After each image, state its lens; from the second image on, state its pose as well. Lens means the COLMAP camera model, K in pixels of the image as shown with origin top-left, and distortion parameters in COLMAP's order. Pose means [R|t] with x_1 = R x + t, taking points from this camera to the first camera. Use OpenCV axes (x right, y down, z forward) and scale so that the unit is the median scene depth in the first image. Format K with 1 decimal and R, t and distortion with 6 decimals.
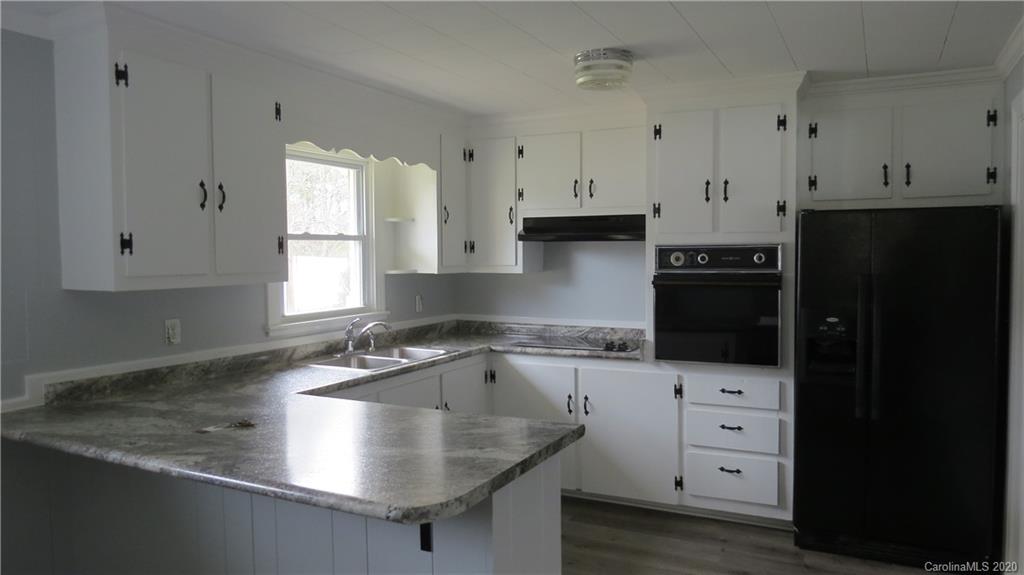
lens RADIAL K [[753.5, 0, 512.0], [0, 753.5, 287.5], [0, 0, 1]] dist [-0.000637, -0.001676]
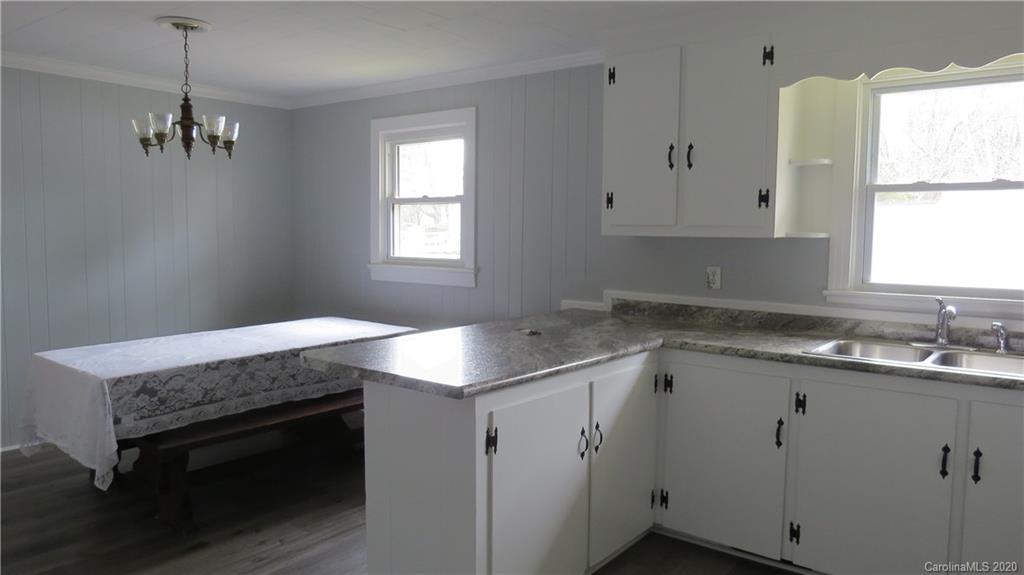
lens RADIAL K [[753.5, 0, 512.0], [0, 753.5, 287.5], [0, 0, 1]] dist [-0.000637, -0.001676]
pose [[-0.187627, 0.111305, -0.975914, 0.711149], [-0.041164, 0.991795, 0.121031, -0.050858], [0.981377, 0.062881, -0.181506, 0.905107]]
